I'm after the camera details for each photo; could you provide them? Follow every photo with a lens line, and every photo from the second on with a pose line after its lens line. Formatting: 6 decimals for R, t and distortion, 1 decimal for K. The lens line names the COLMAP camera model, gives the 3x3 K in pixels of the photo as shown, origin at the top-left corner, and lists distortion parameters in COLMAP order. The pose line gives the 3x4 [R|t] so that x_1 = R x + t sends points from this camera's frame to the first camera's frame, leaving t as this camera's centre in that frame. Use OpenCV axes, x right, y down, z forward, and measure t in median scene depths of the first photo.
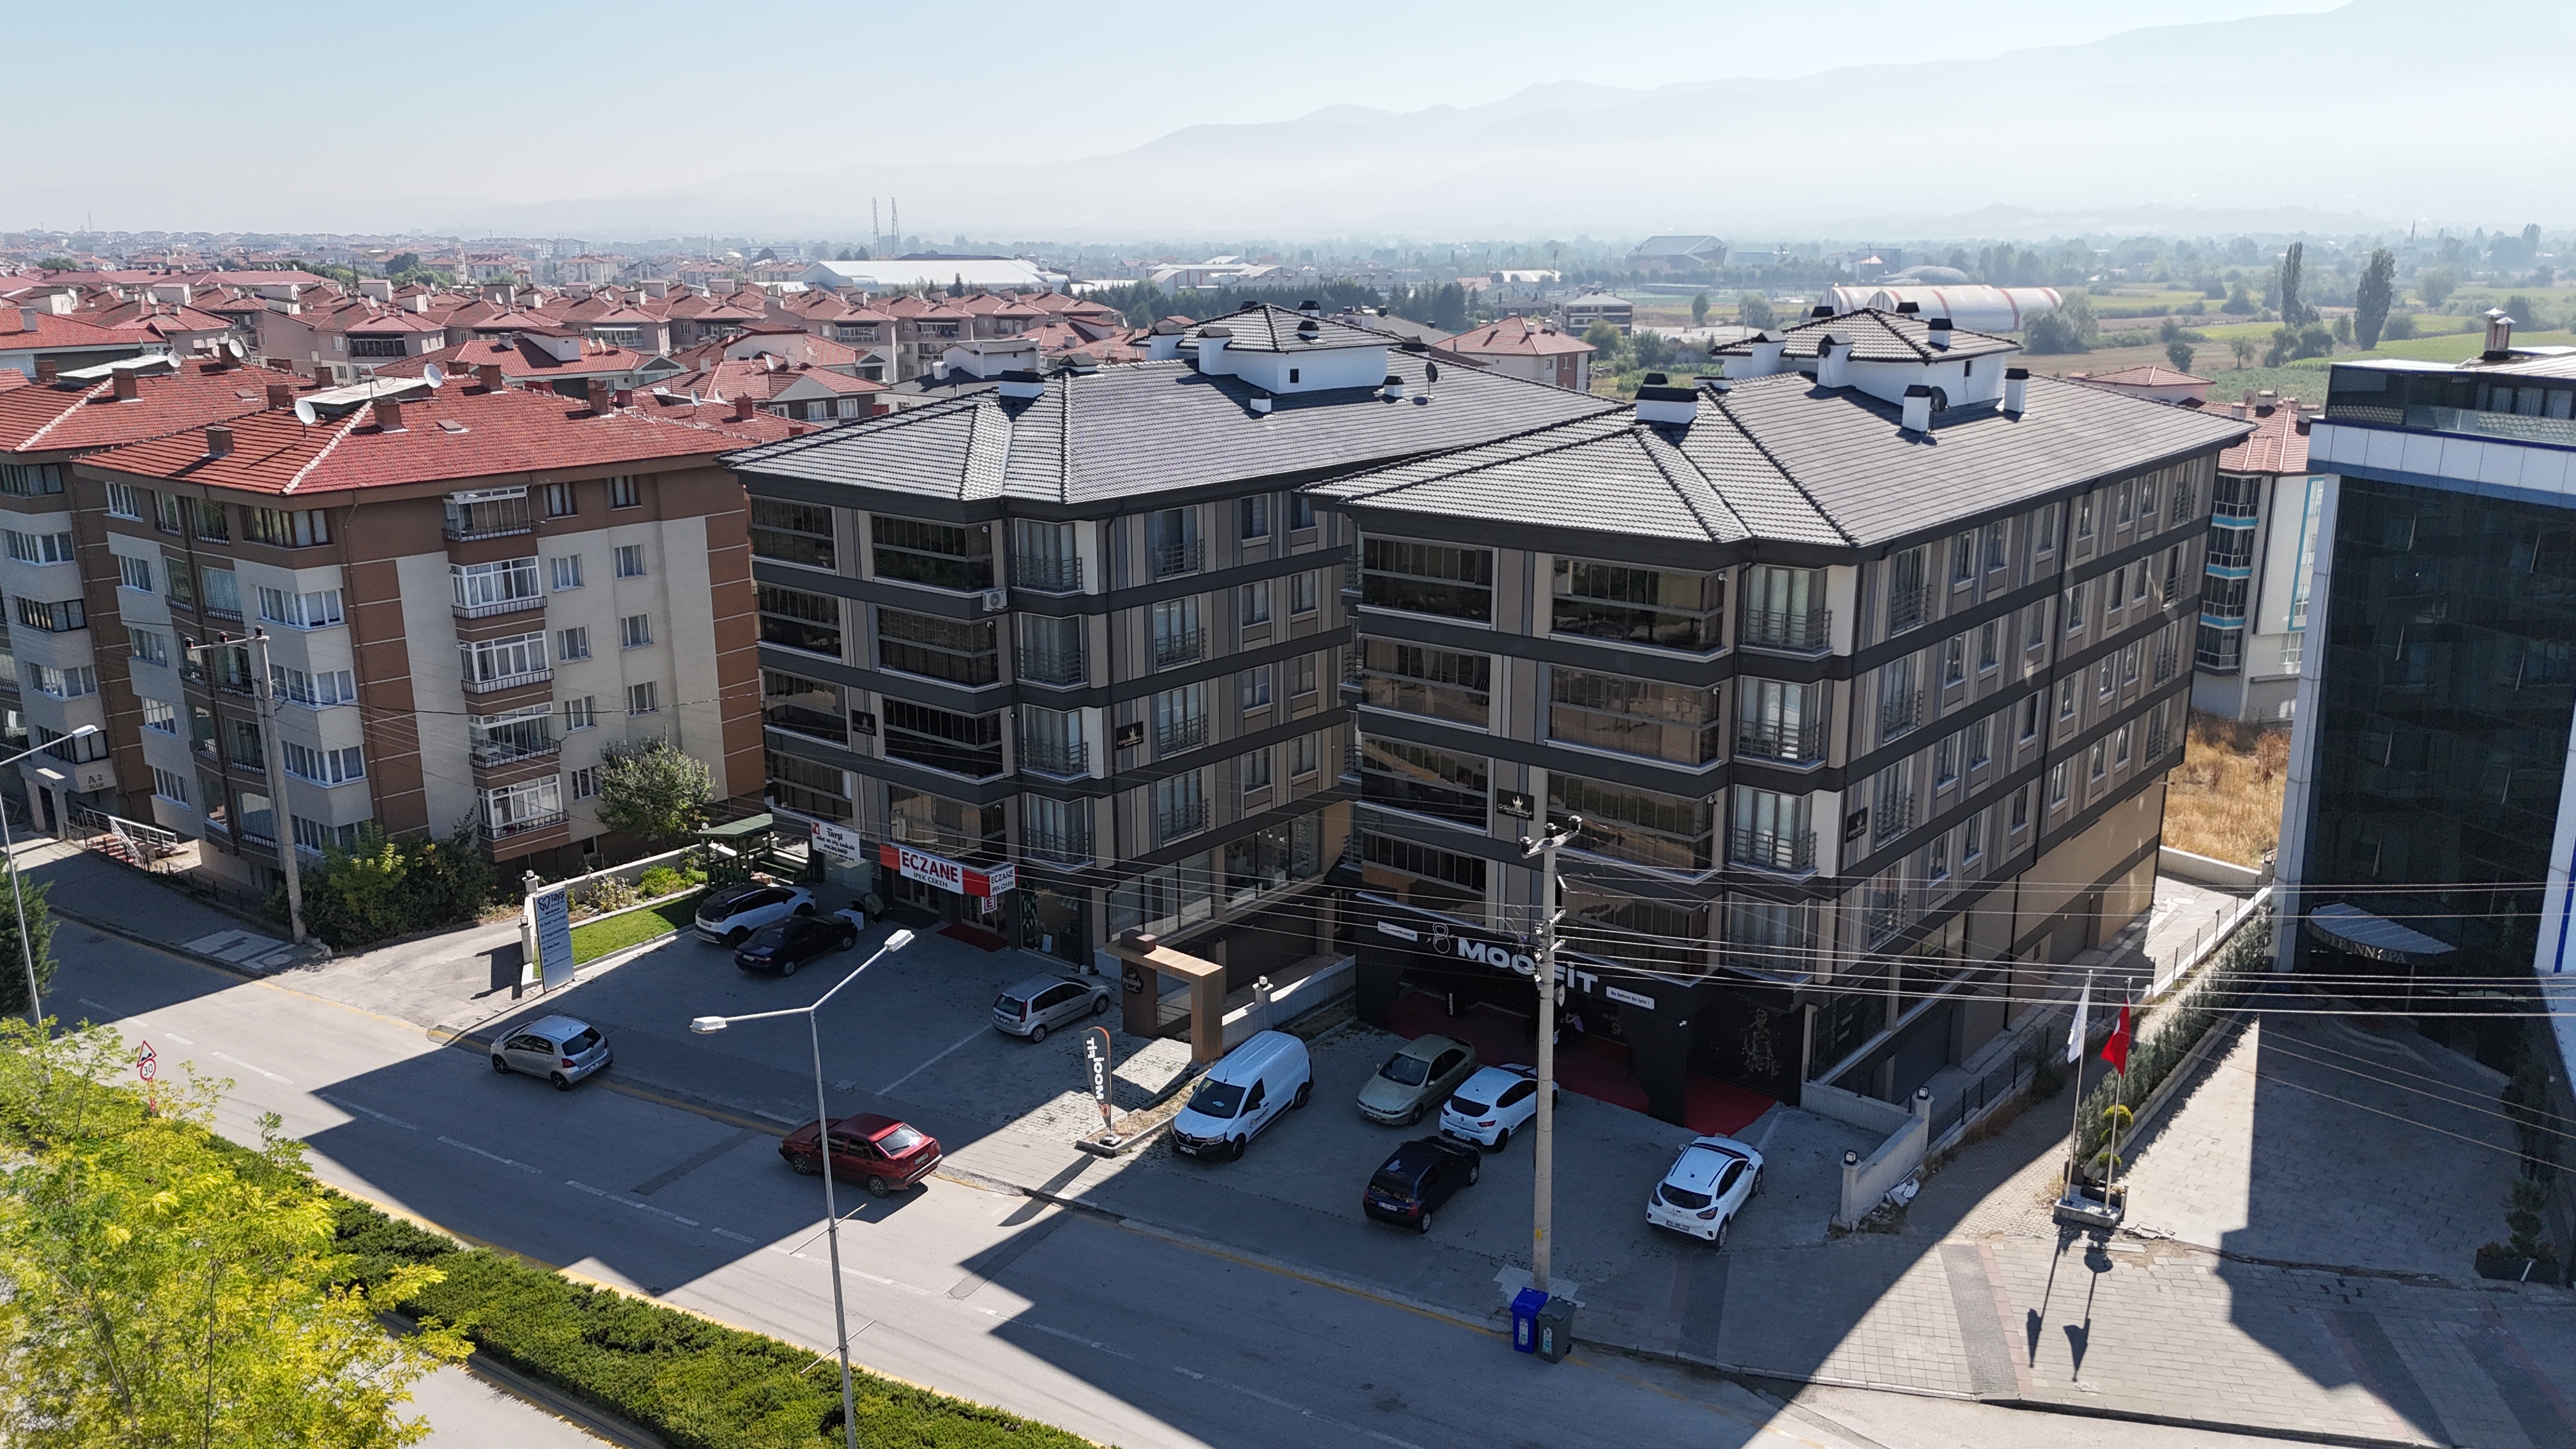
lens RADIAL K [[1885.7, 0, 1296.1], [0, 1885.7, 724.5], [0, 0, 1]] dist [0.085361, -0.082963]
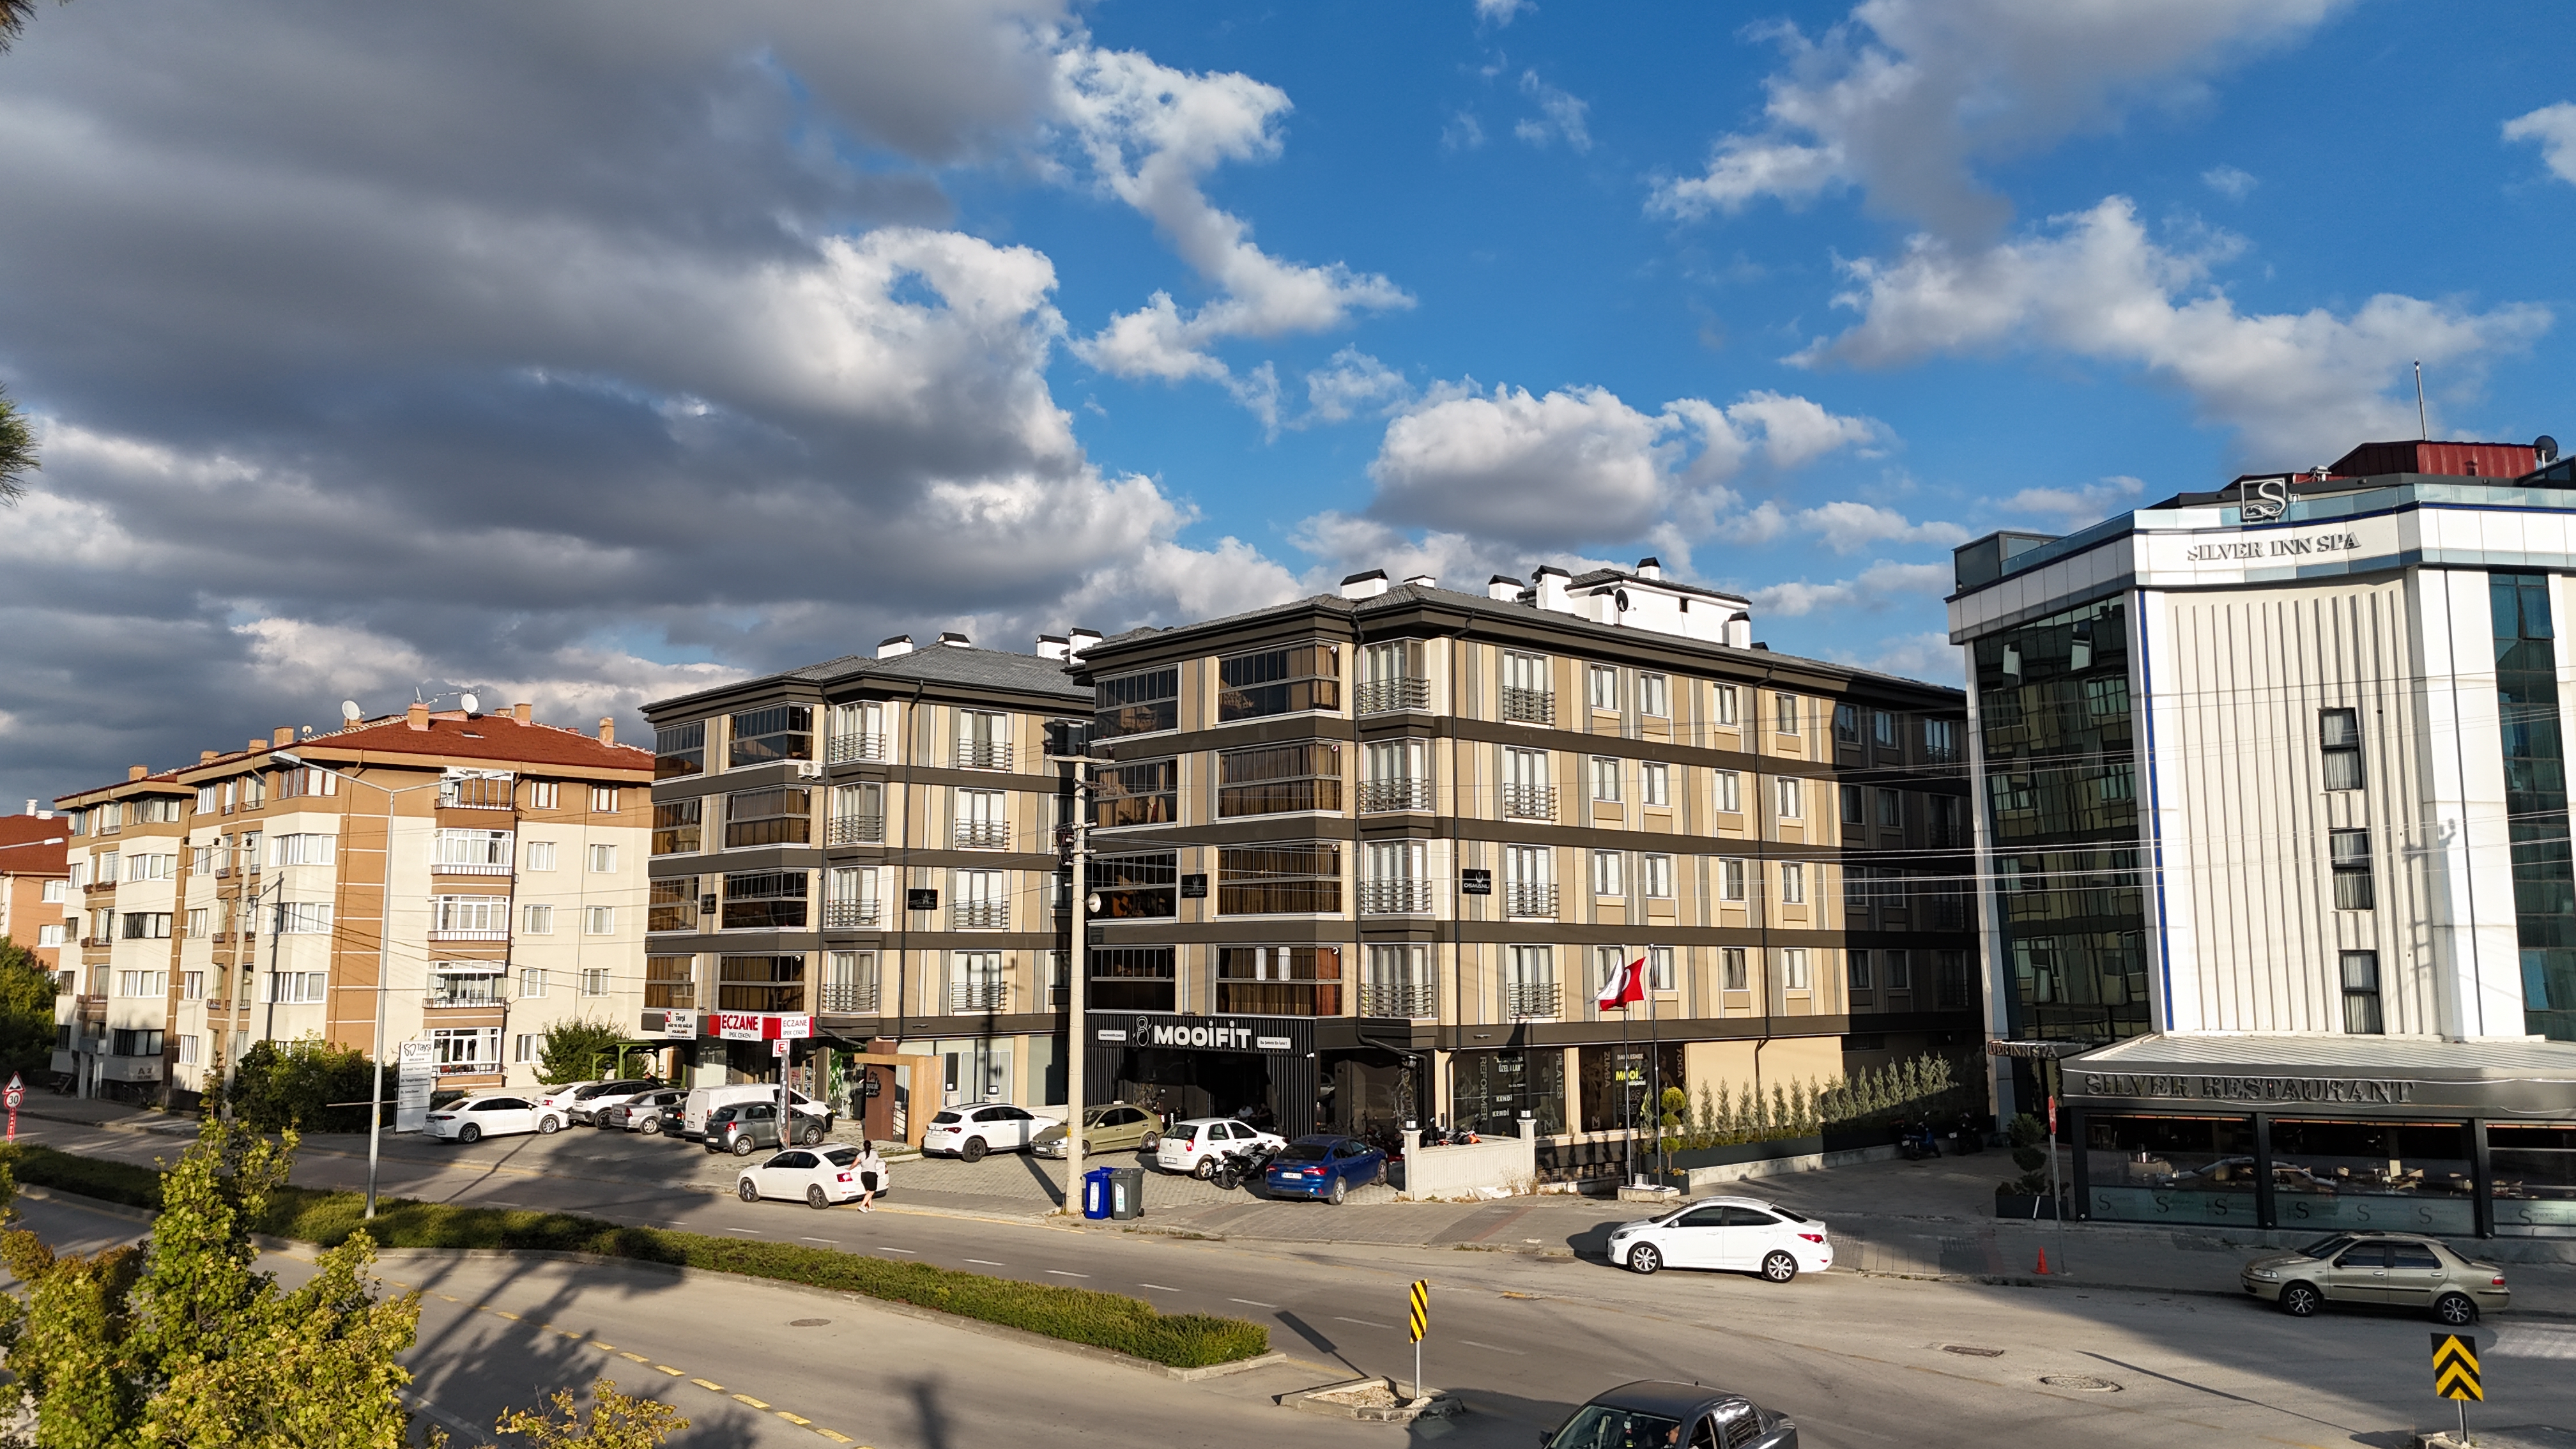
lens RADIAL K [[1885.7, 0, 1293.6], [0, 1885.7, 719.3], [0, 0, 1]] dist [0.085361, -0.082963]
pose [[0.990470, -0.012902, -0.137125, 0.286274], [-0.038640, 0.929591, -0.366563, 0.311108], [0.132199, 0.368368, 0.920233, -0.046988]]
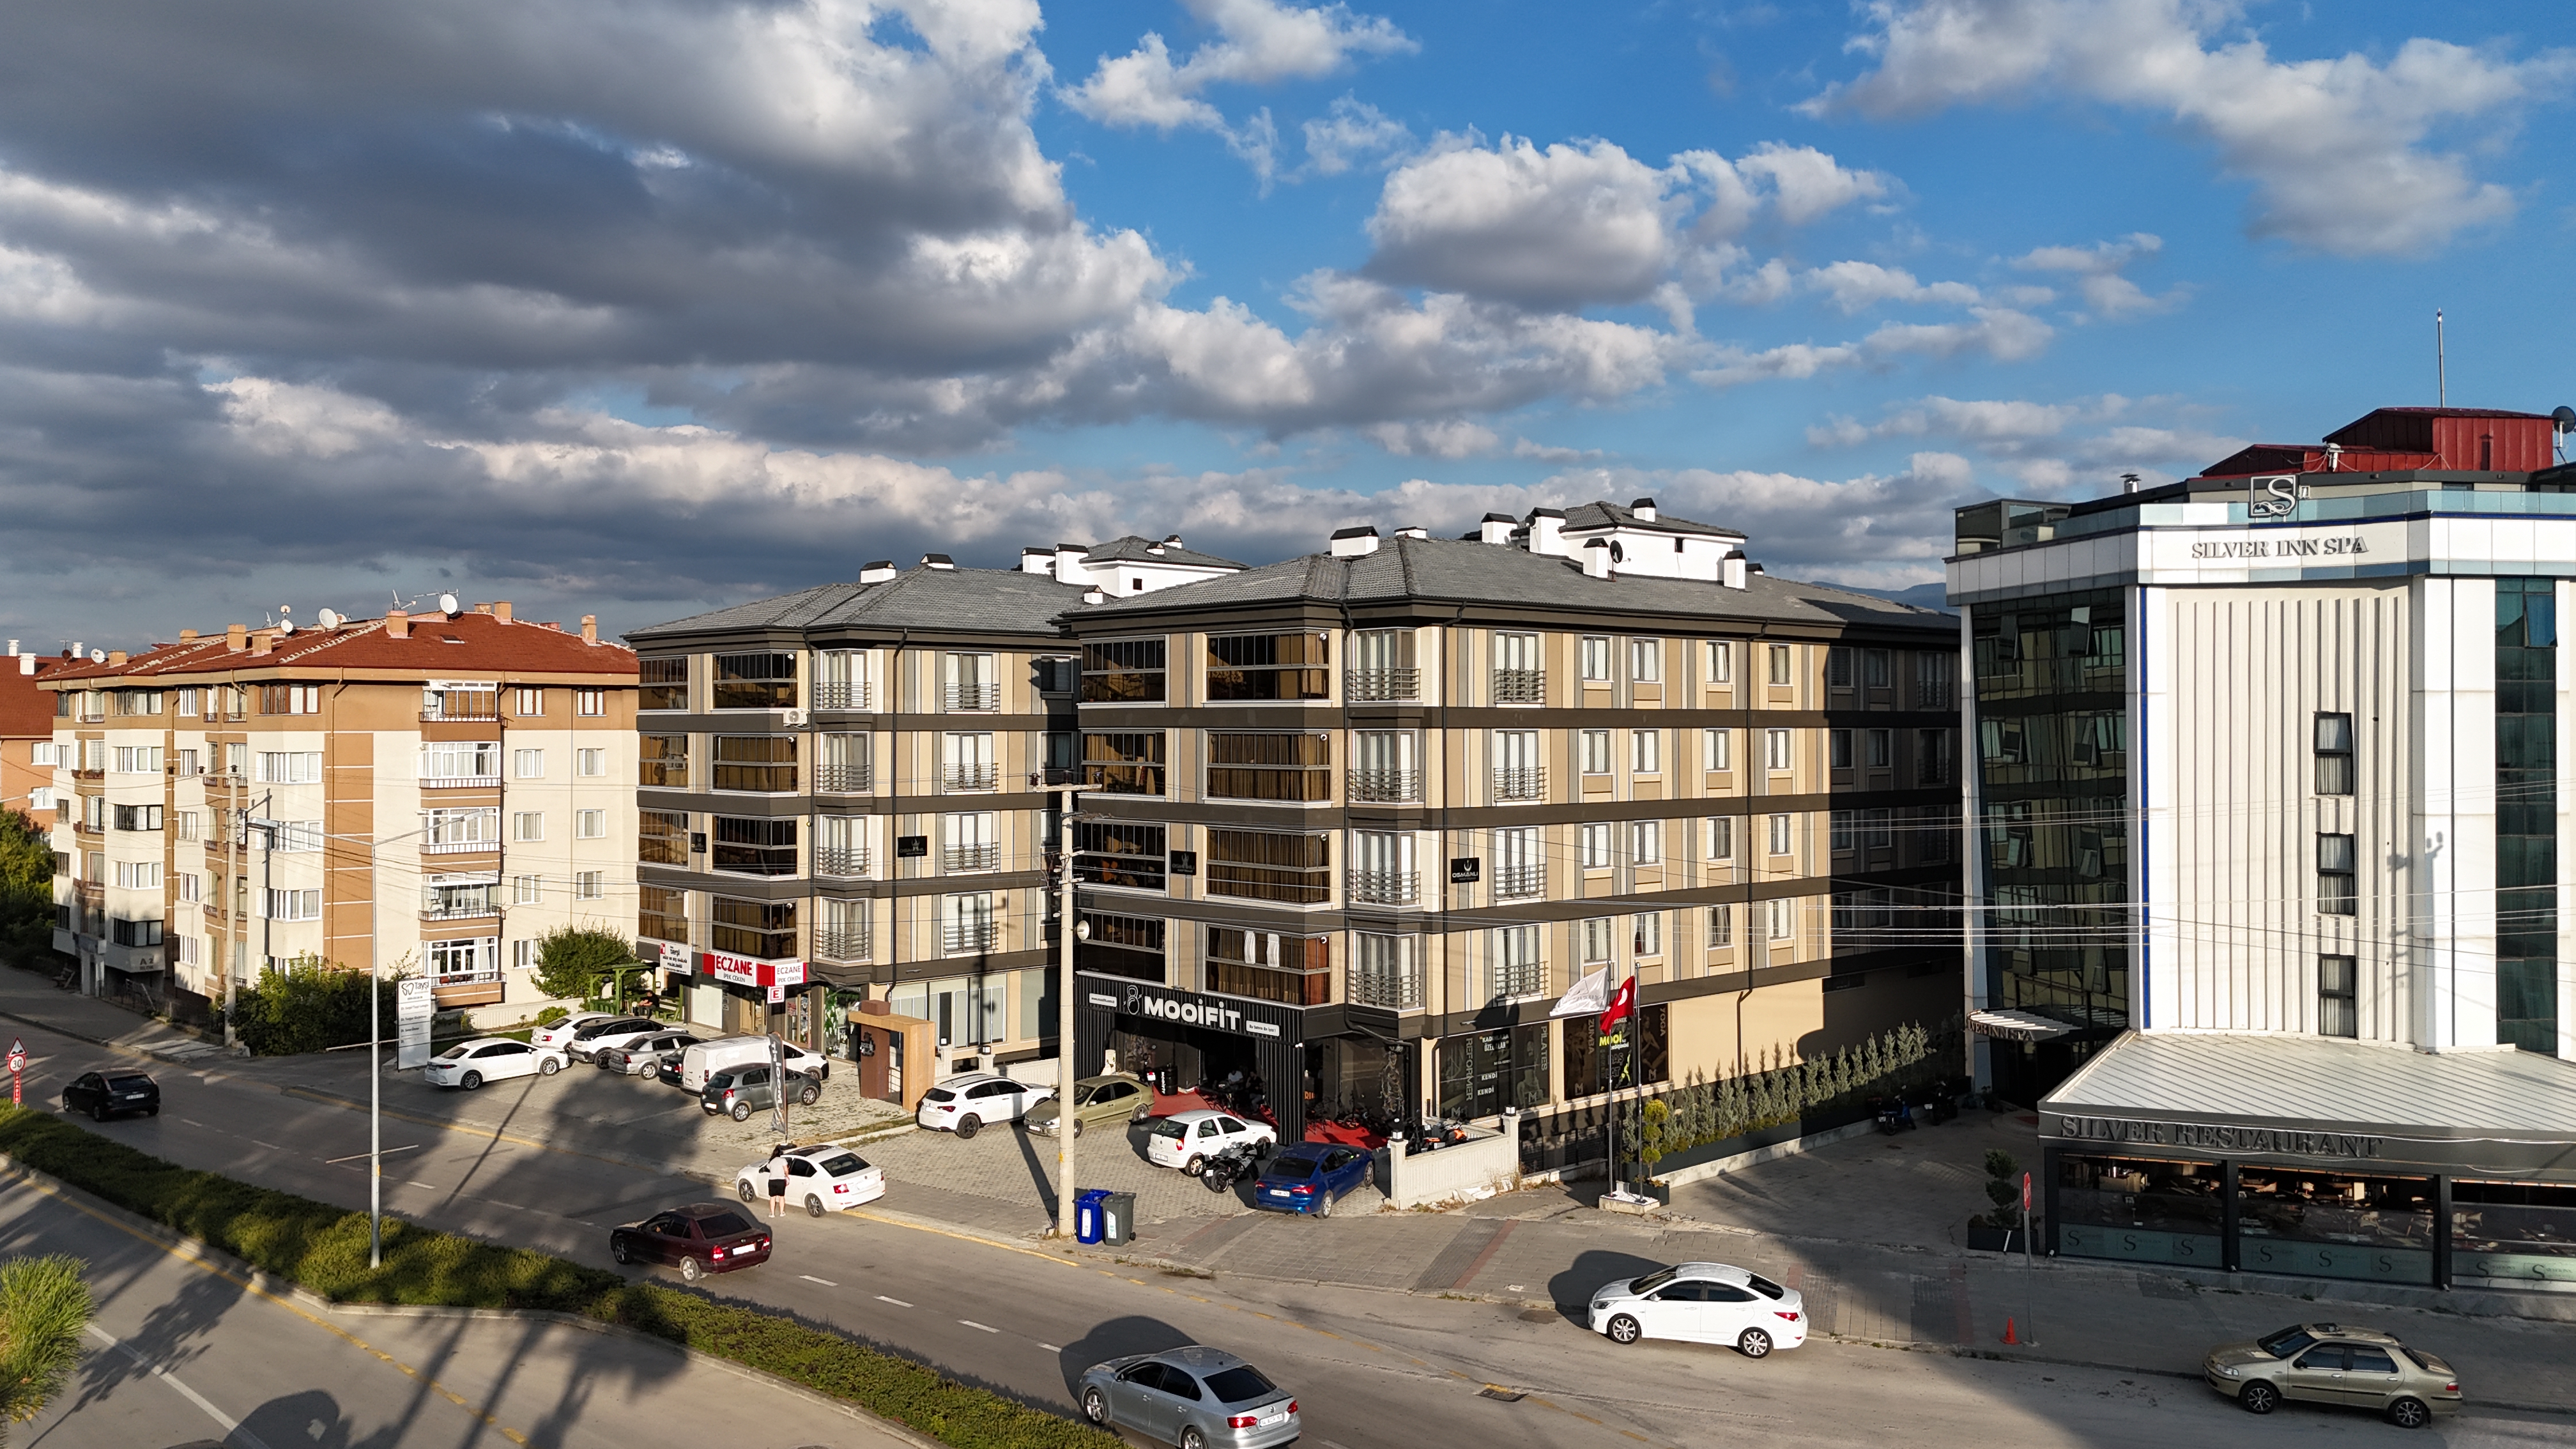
lens RADIAL K [[1885.7, 0, 1294.9], [0, 1885.7, 720.2], [0, 0, 1]] dist [0.085361, -0.082963]
pose [[0.991196, 0.004527, -0.132326, 0.286727], [-0.037687, 0.967721, -0.249189, 0.206054], [0.126927, 0.251982, 0.959372, -0.072543]]
